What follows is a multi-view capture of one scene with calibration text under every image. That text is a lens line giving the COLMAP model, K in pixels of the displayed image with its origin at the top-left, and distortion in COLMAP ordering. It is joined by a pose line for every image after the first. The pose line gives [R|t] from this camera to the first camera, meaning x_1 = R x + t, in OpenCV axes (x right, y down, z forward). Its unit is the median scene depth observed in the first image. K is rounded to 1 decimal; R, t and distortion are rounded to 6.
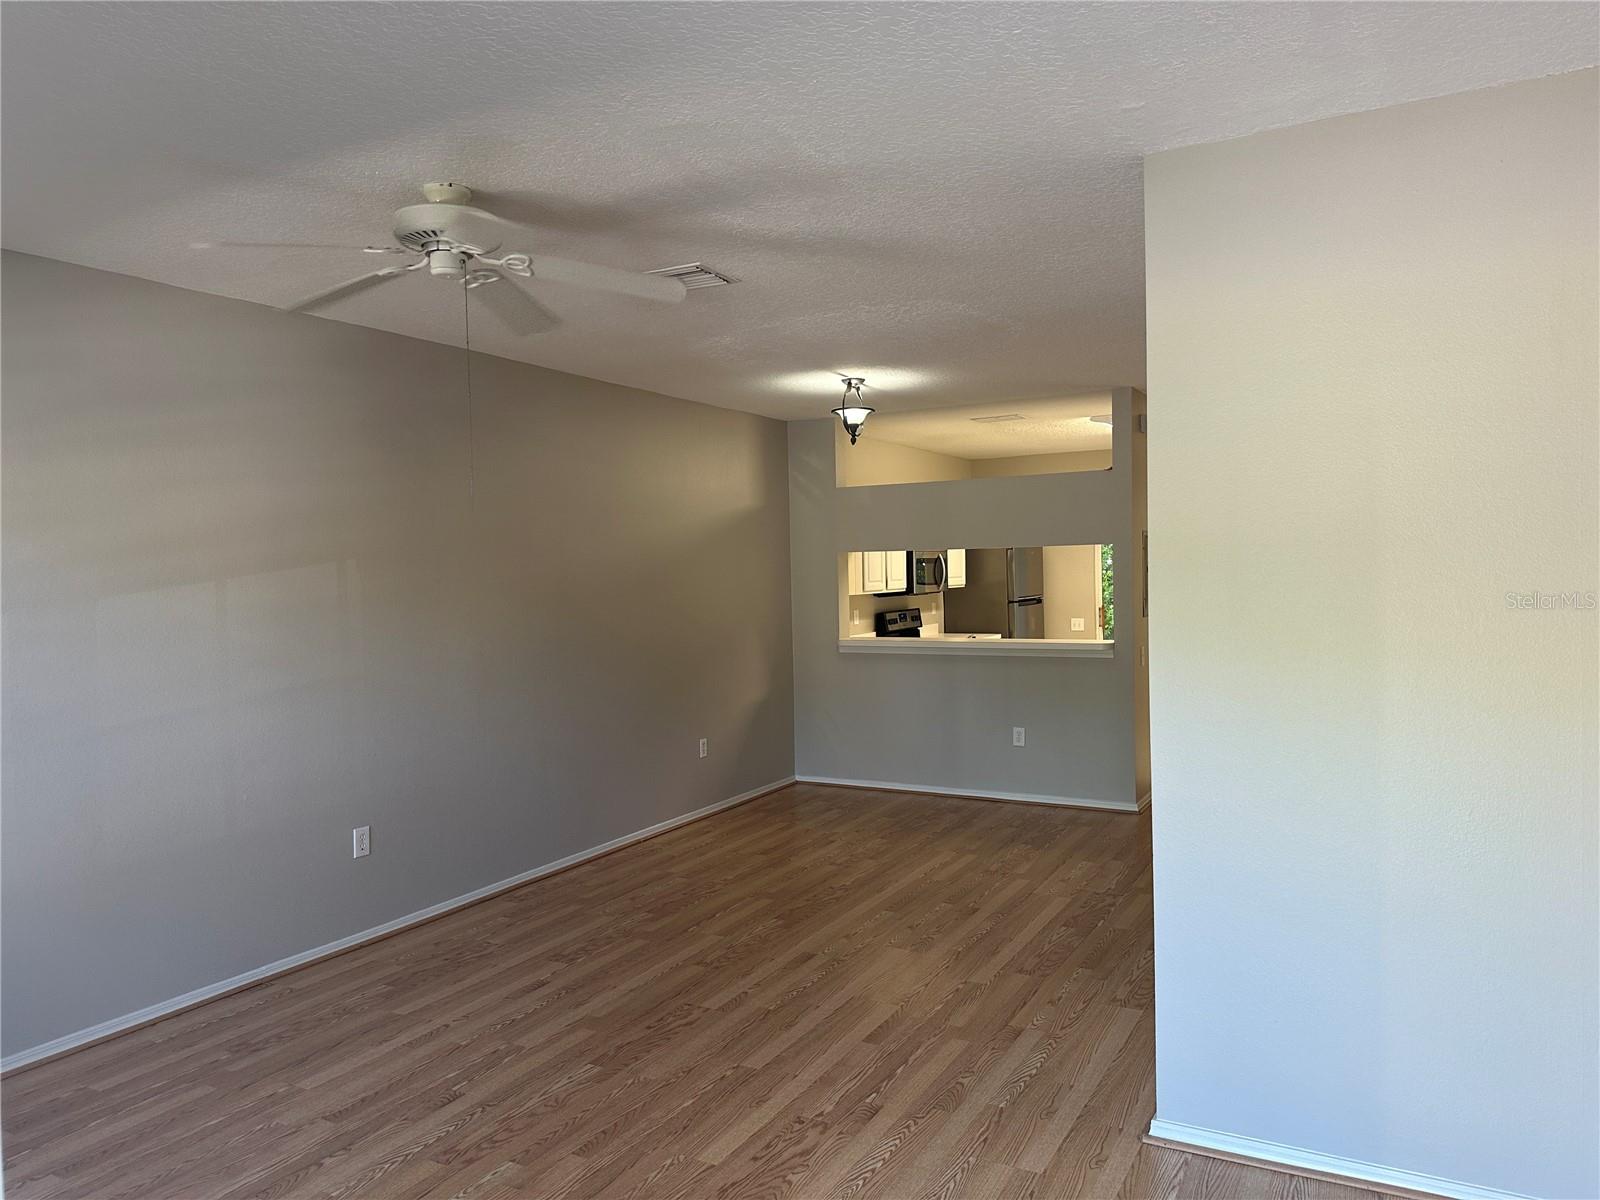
lens RADIAL K [[1116.3, 0, 808.2], [0, 1116.3, 559.6], [0, 0, 1]] dist [0.037262, -0.038900]
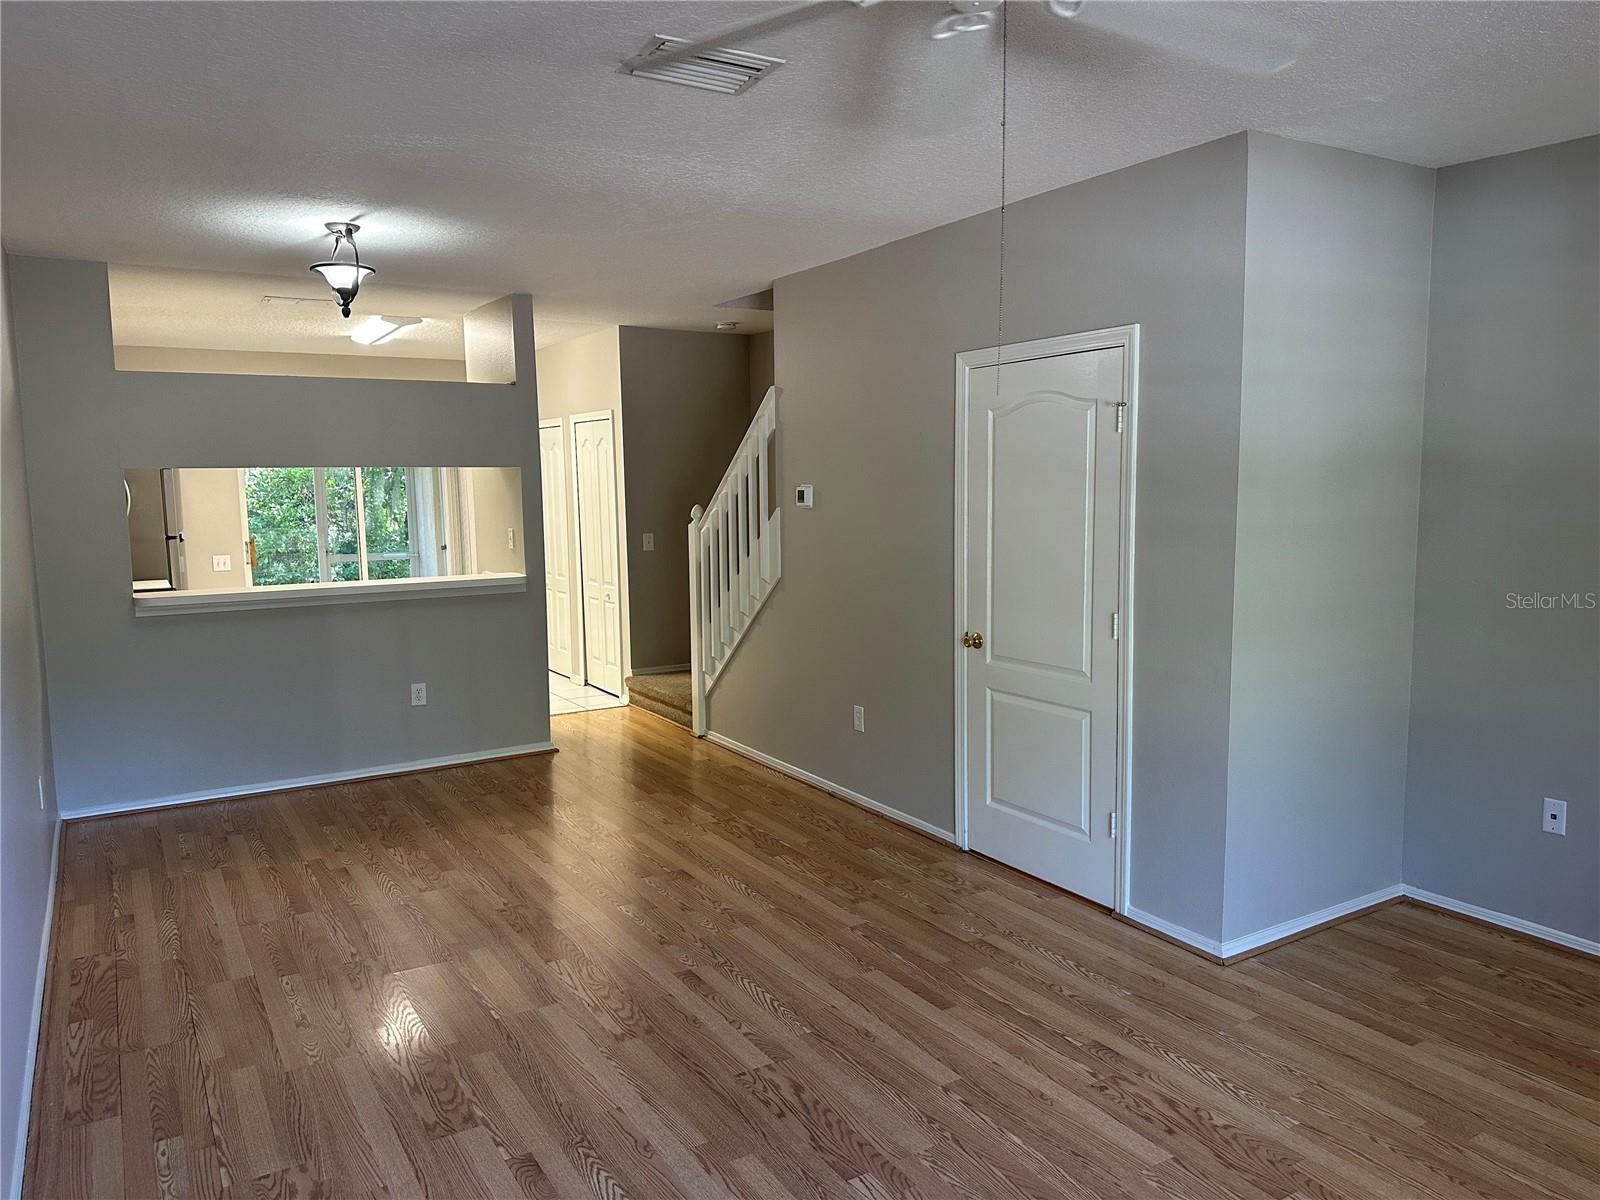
lens RADIAL K [[1116.3, 0, 786.6], [0, 1116.3, 603.0], [0, 0, 1]] dist [0.037262, -0.038900]
pose [[0.511351, -0.086866, 0.854971, -0.709999], [-0.002538, 0.994721, 0.102582, 0.002817], [-0.859368, -0.054625, 0.508431, 0.605404]]
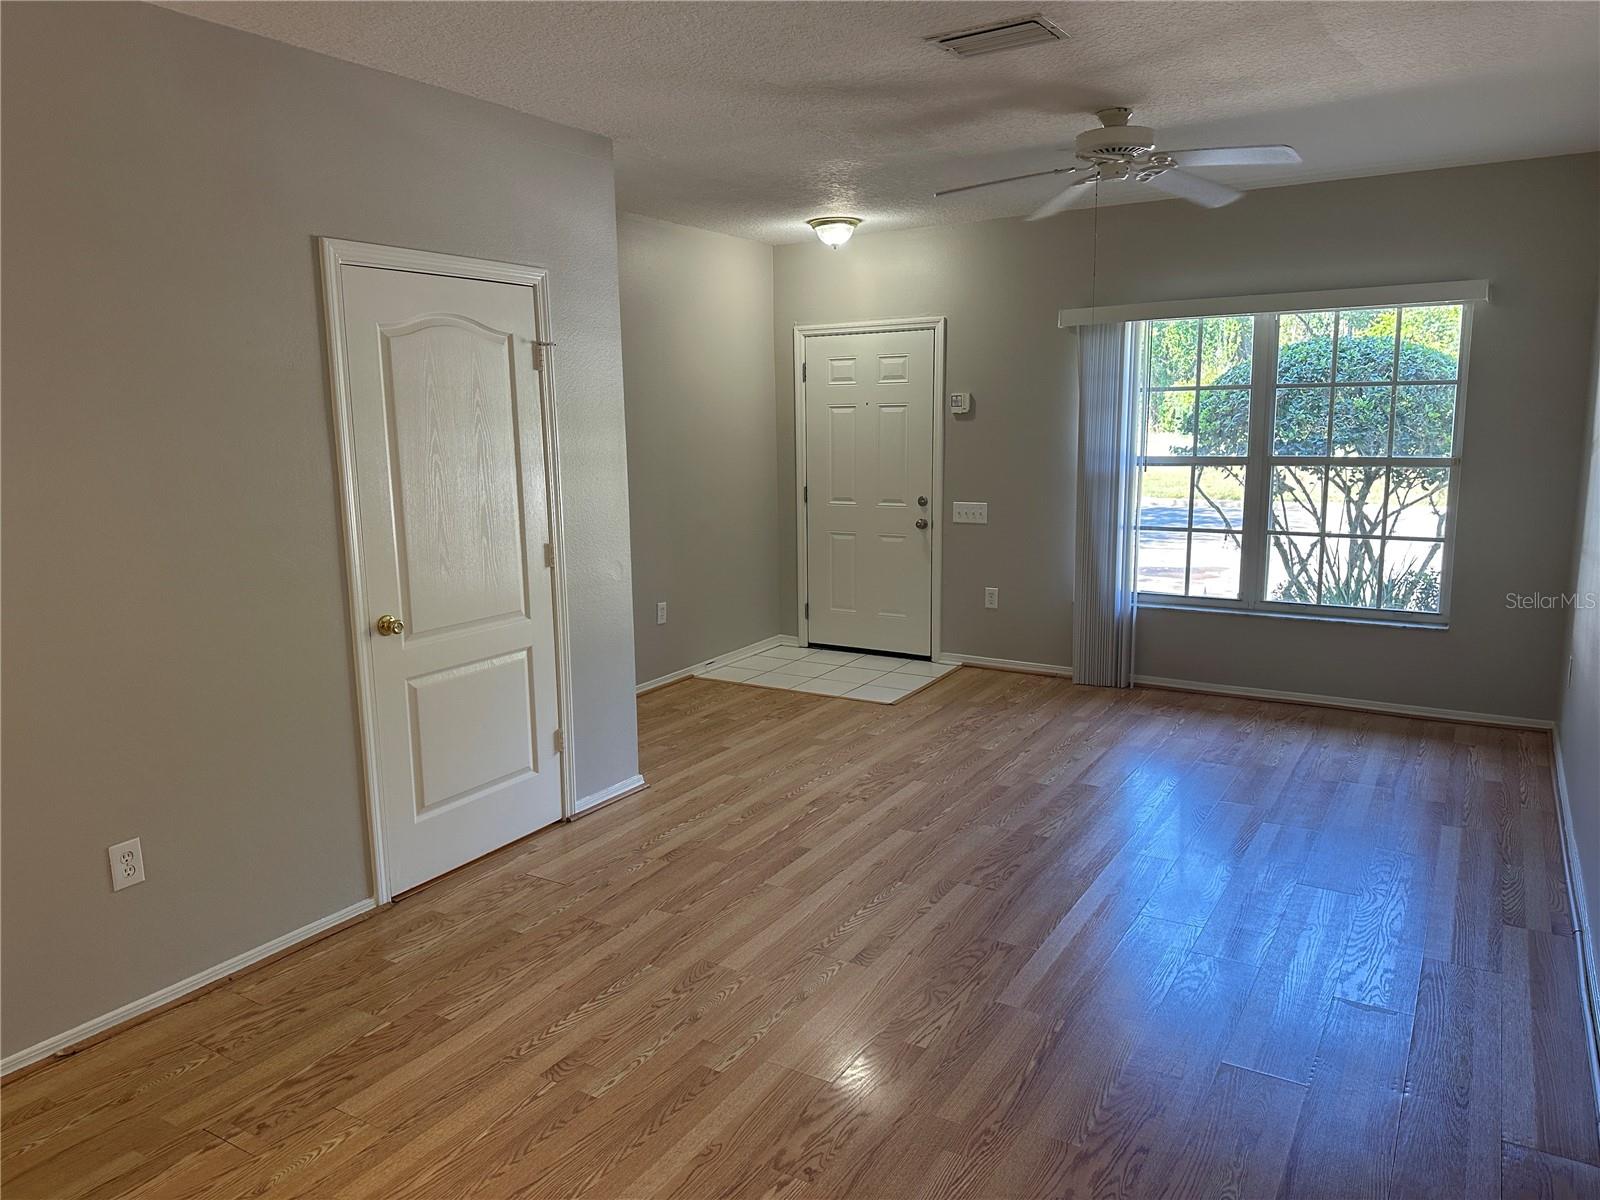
lens RADIAL K [[1116.3, 0, 791.3], [0, 1116.3, 590.6], [0, 0, 1]] dist [0.037262, -0.038900]
pose [[-0.997832, 0.029408, 0.058873, -0.004458], [0.037740, 0.988588, 0.145839, 0.013340], [-0.053912, 0.147744, -0.987555, 1.882019]]
